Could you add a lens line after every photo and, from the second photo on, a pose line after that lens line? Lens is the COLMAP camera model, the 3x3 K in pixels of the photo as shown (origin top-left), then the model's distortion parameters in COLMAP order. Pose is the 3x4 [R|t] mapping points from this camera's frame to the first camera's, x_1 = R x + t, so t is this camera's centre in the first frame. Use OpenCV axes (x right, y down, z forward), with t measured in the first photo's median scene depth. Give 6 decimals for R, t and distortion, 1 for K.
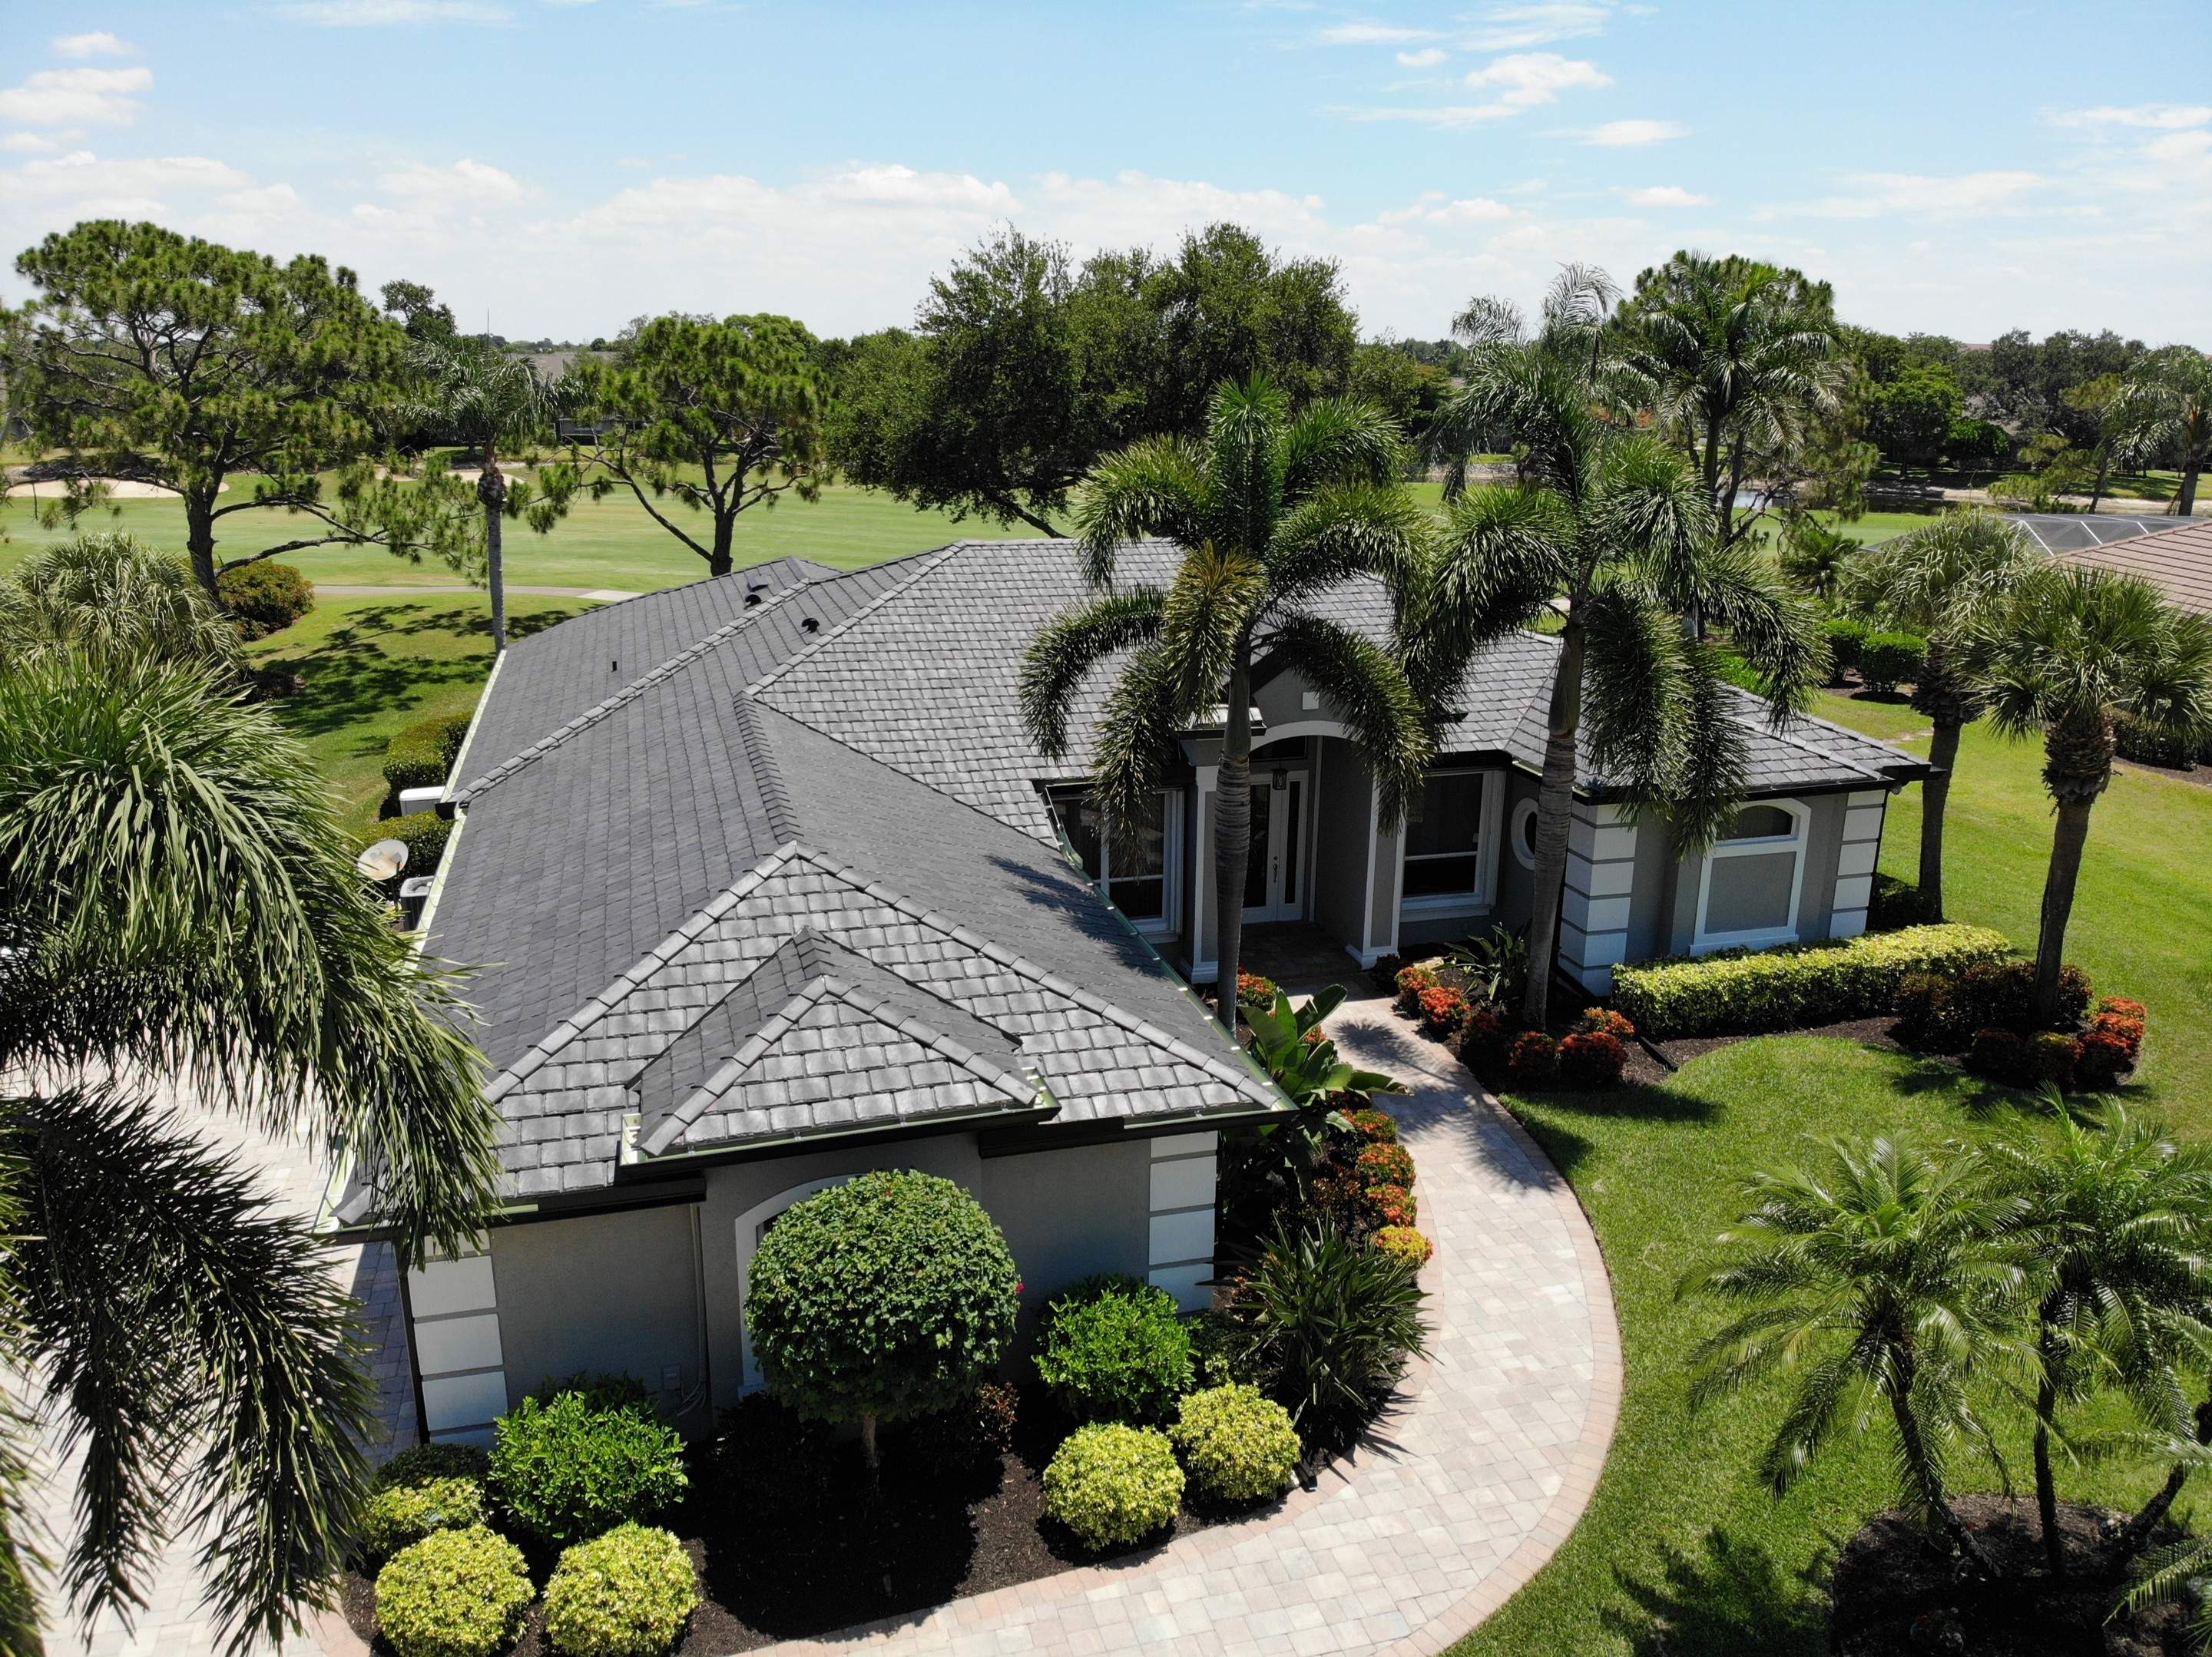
lens RADIAL K [[1646.3, 0, 1093.2], [0, 1646.3, 818.8], [0, 0, 1]] dist [0.027301, -0.116451]
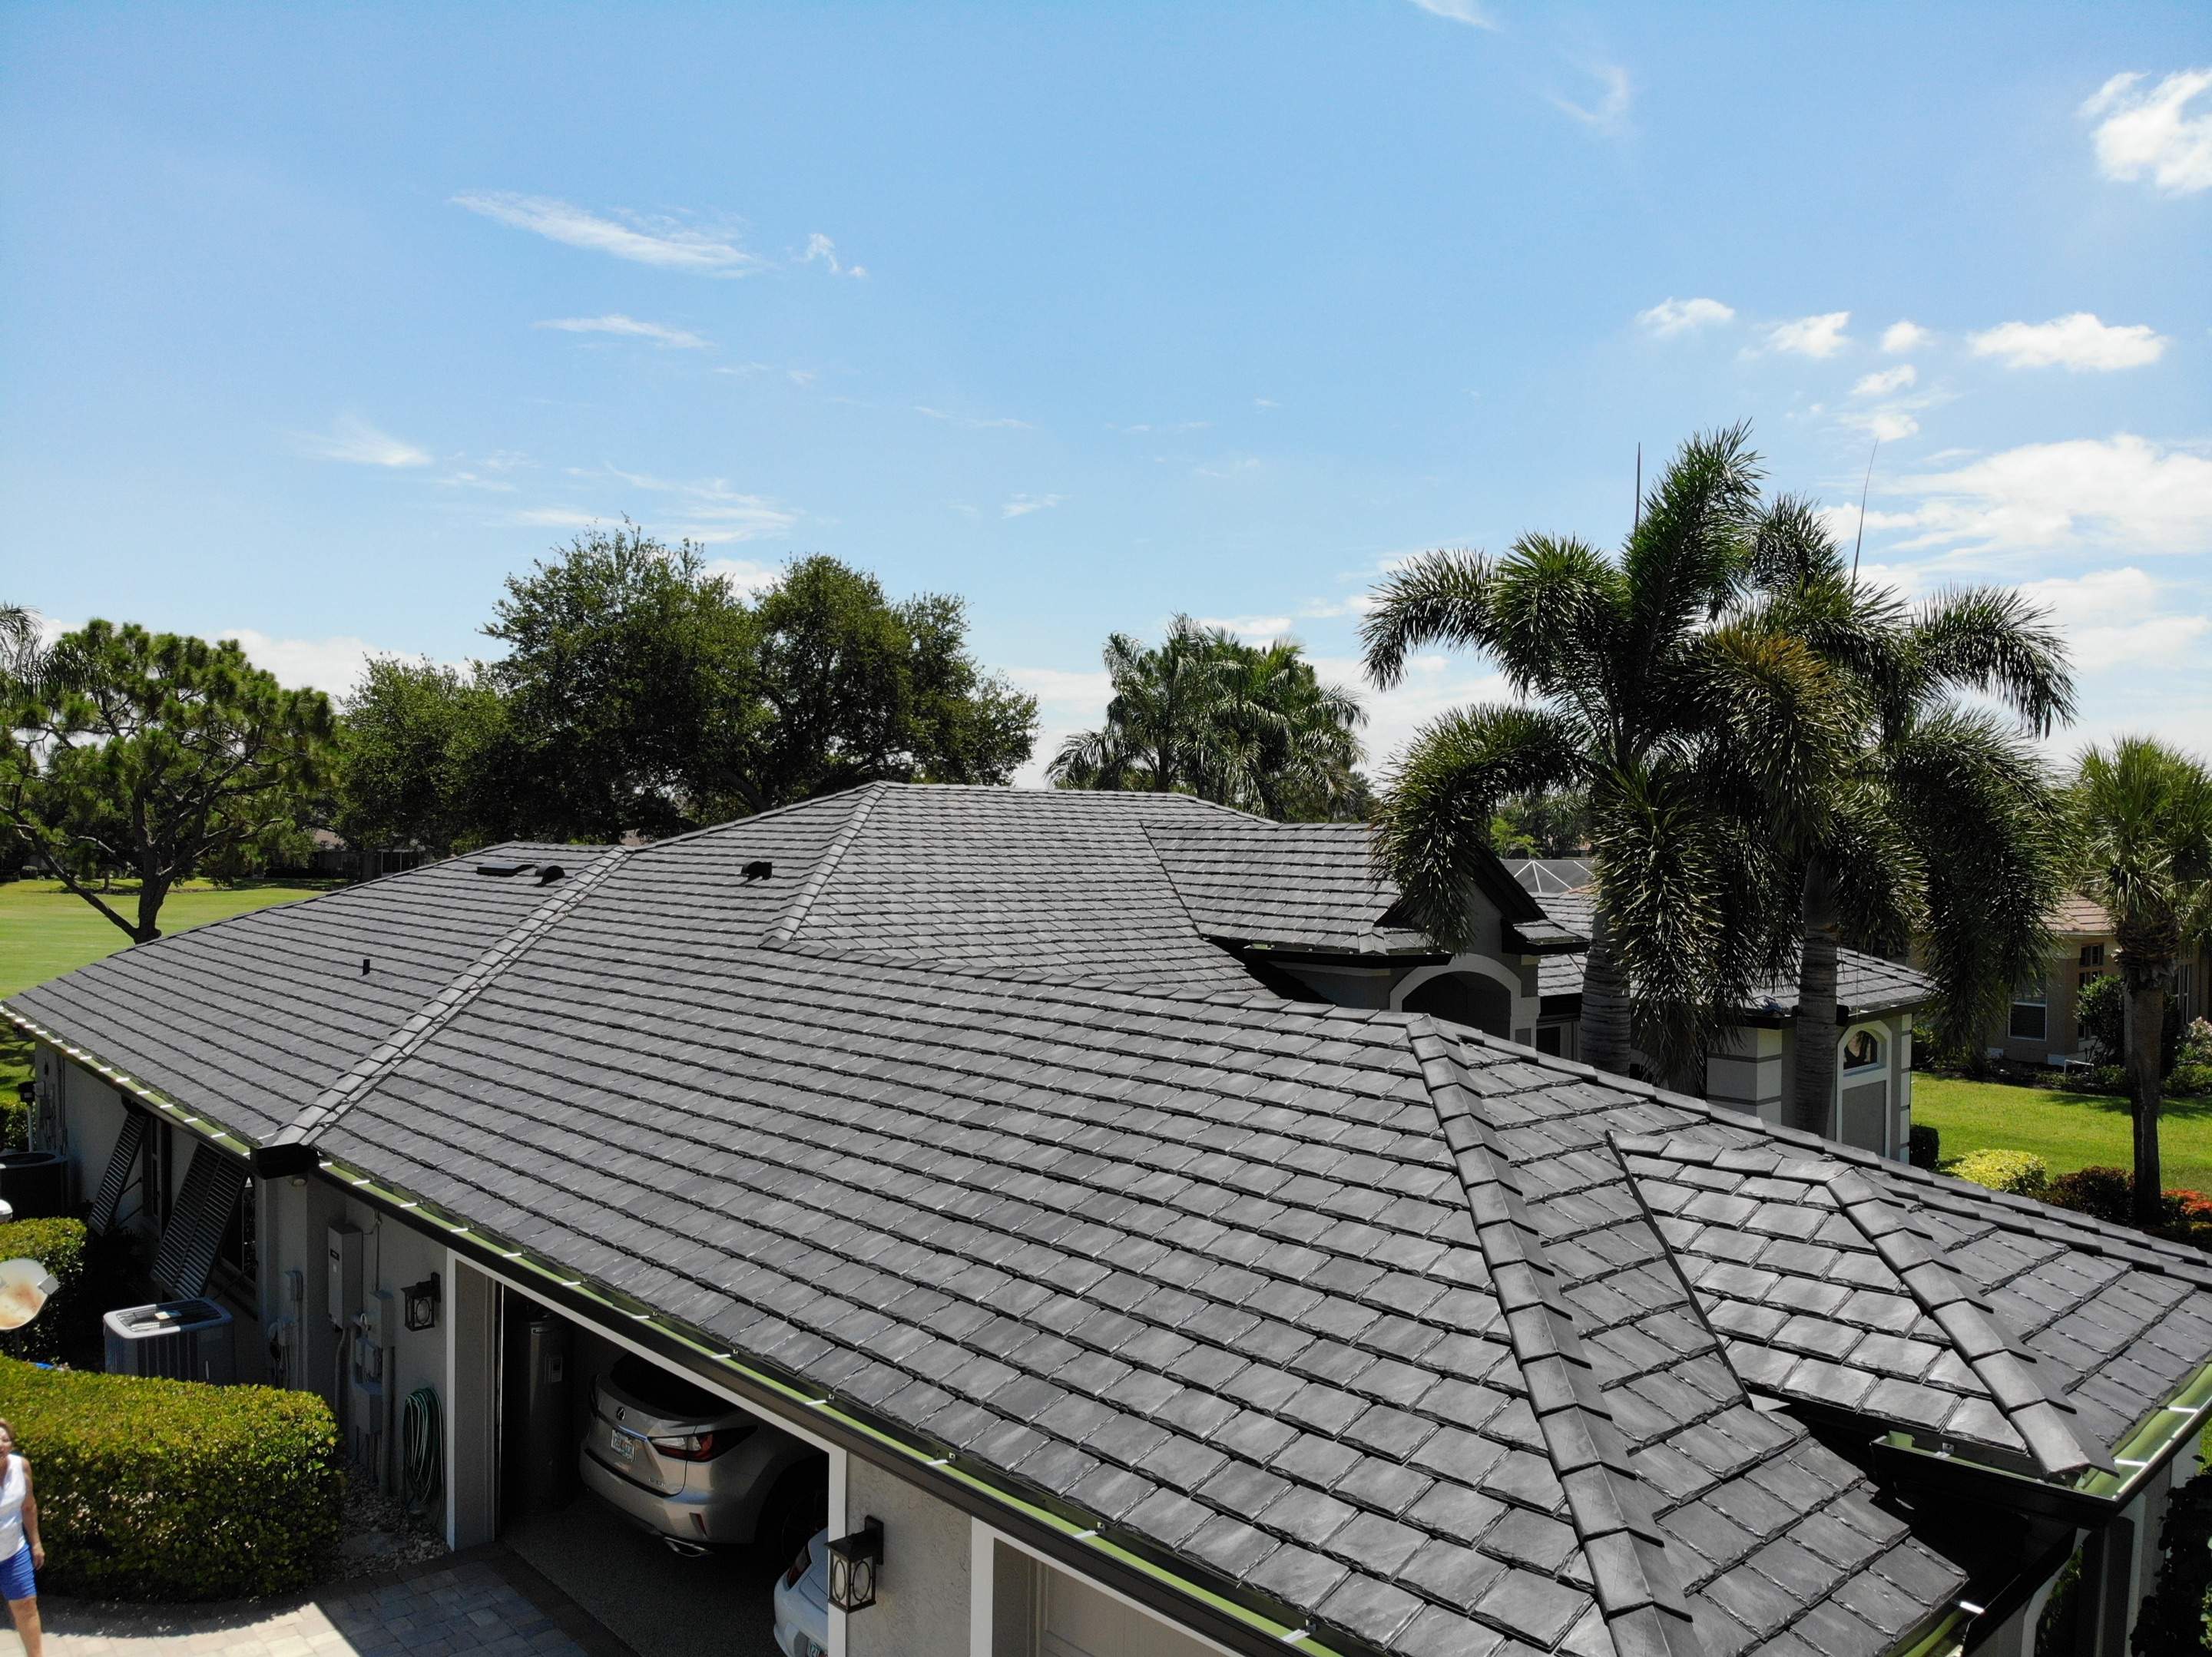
lens RADIAL K [[1646.3, 0, 1152.6], [0, 1646.3, 825.2], [0, 0, 1]] dist [0.027301, -0.116451]
pose [[0.877759, 0.007492, 0.479044, -0.467442], [0.121643, 0.963628, -0.237958, 0.061490], [-0.463403, 0.267142, 0.844921, 0.410425]]
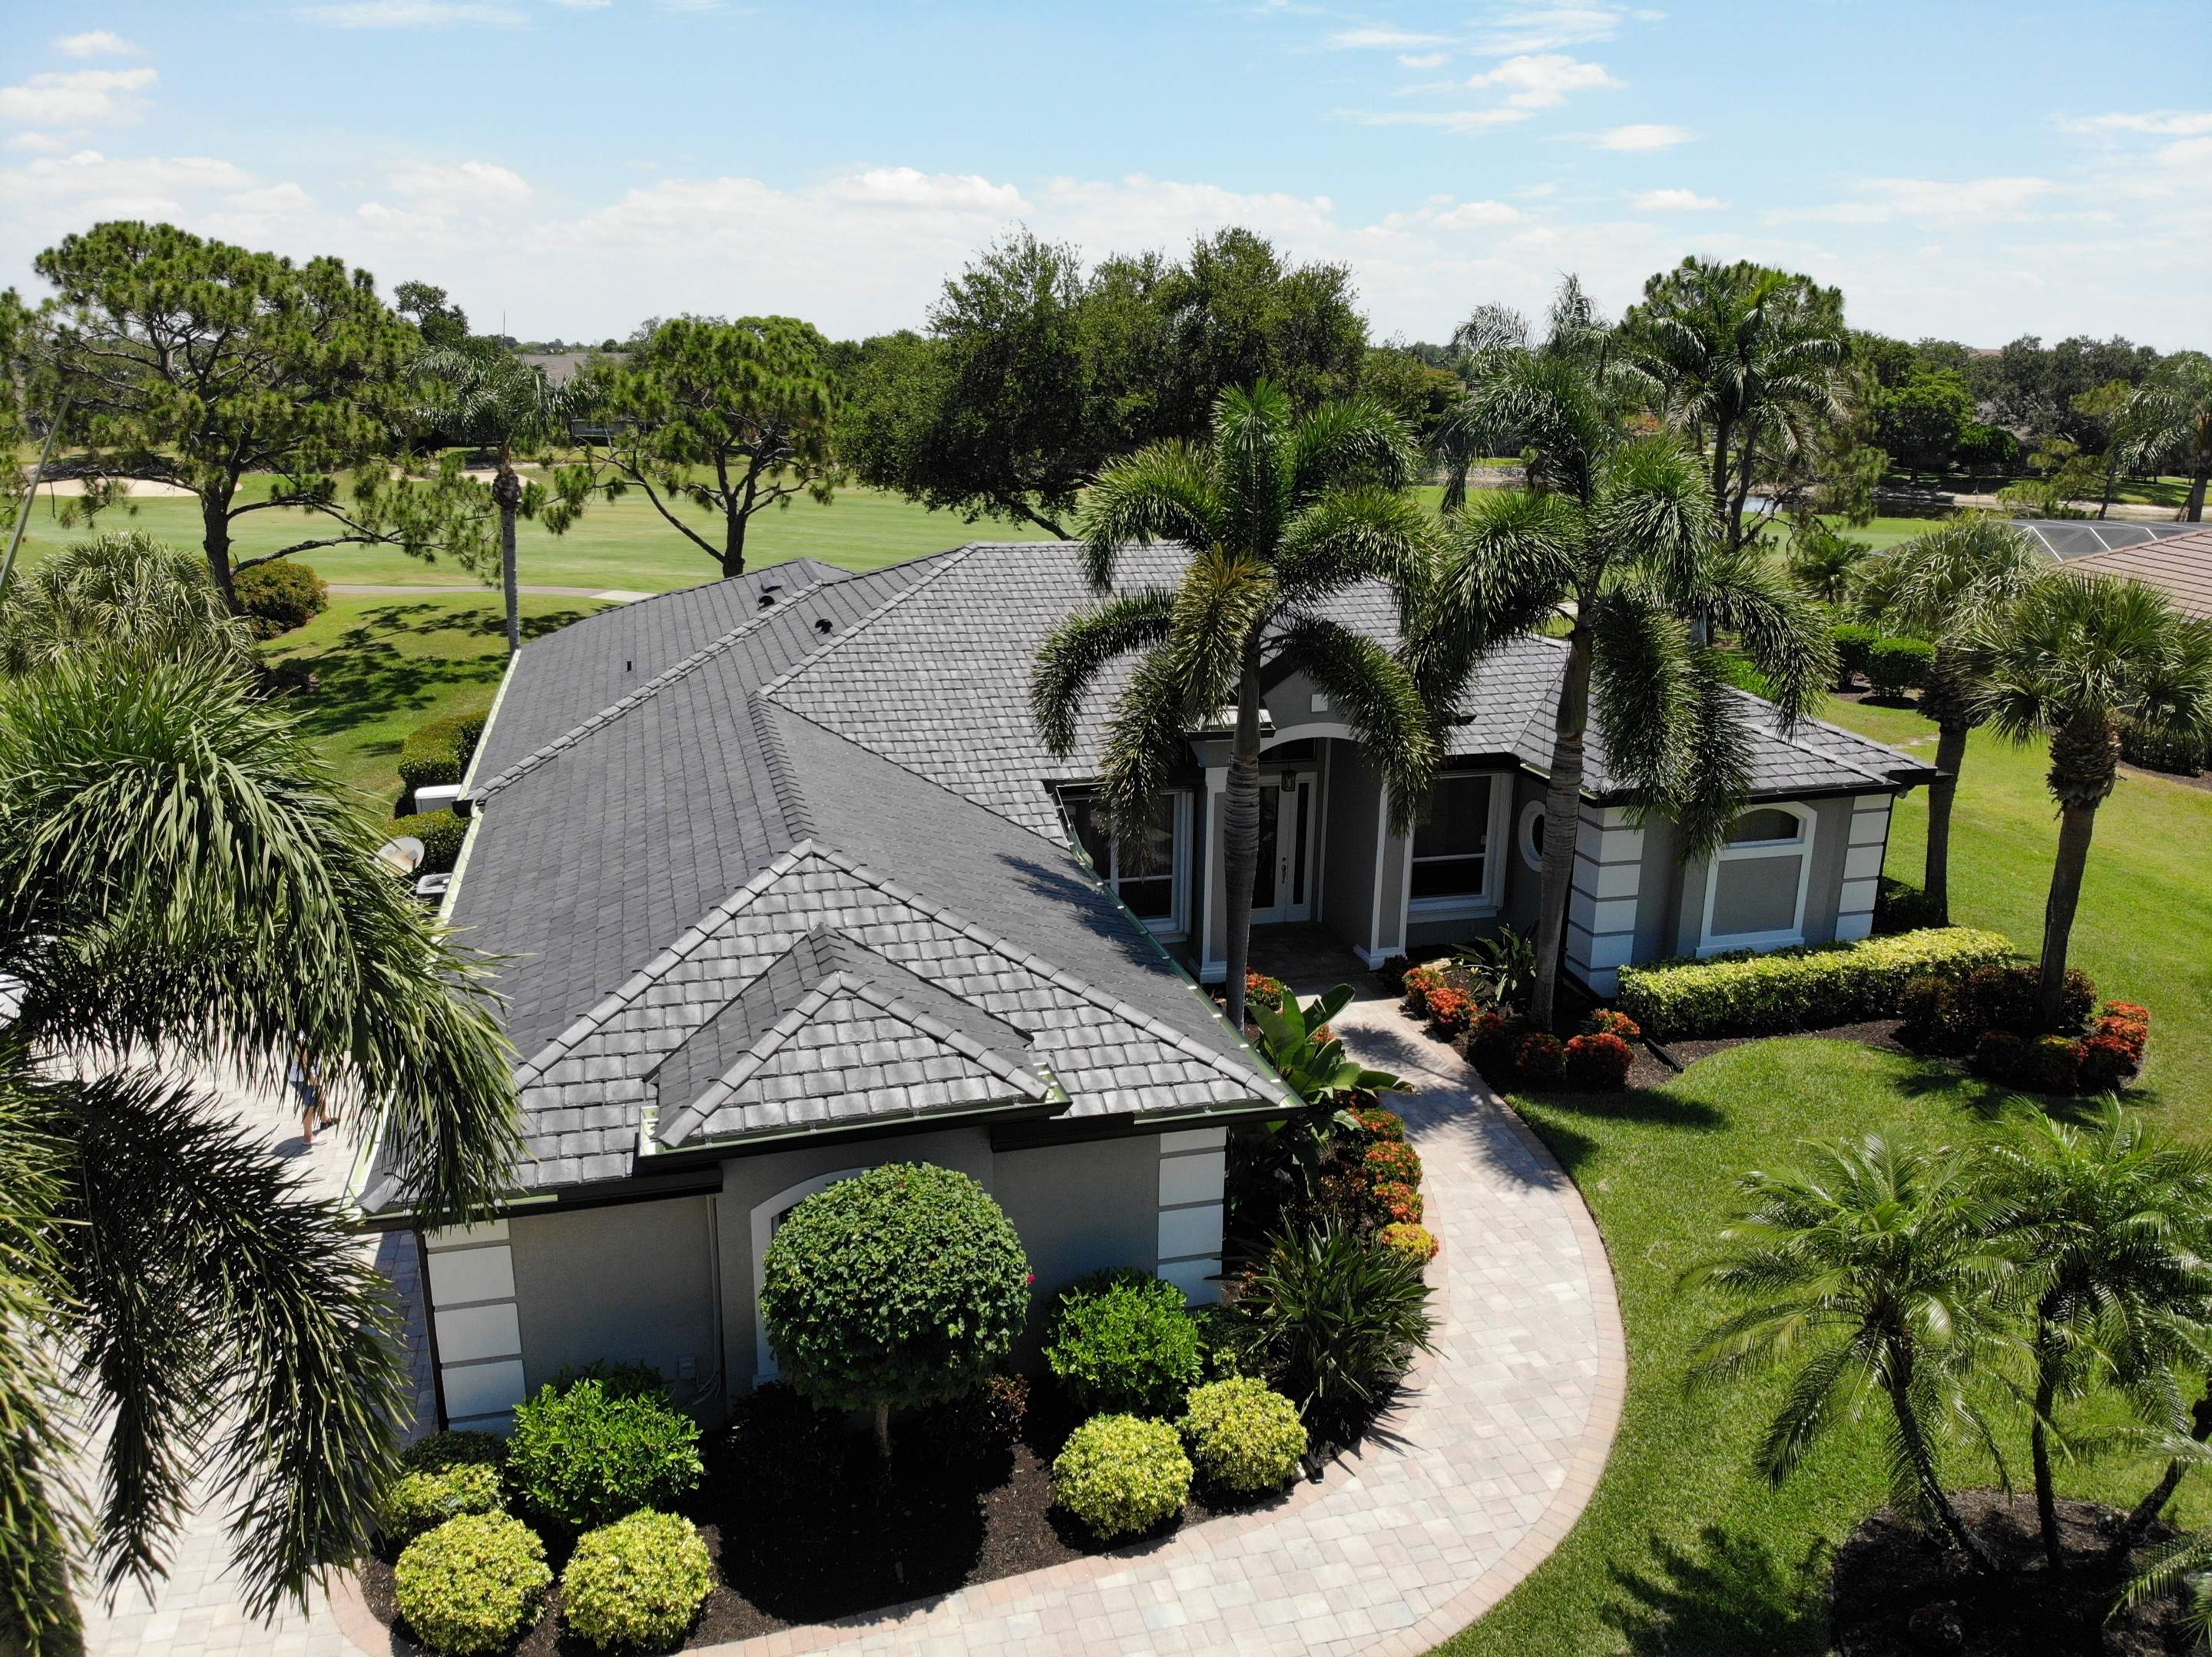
lens RADIAL K [[1646.3, 0, 1092.5], [0, 1646.3, 816.7], [0, 0, 1]] dist [0.027301, -0.116451]
pose [[0.999976, 0.004357, -0.005296, -0.001543], [-0.004370, 0.999988, -0.002427, 0.001152], [0.005285, 0.002450, 0.999983, -0.009775]]
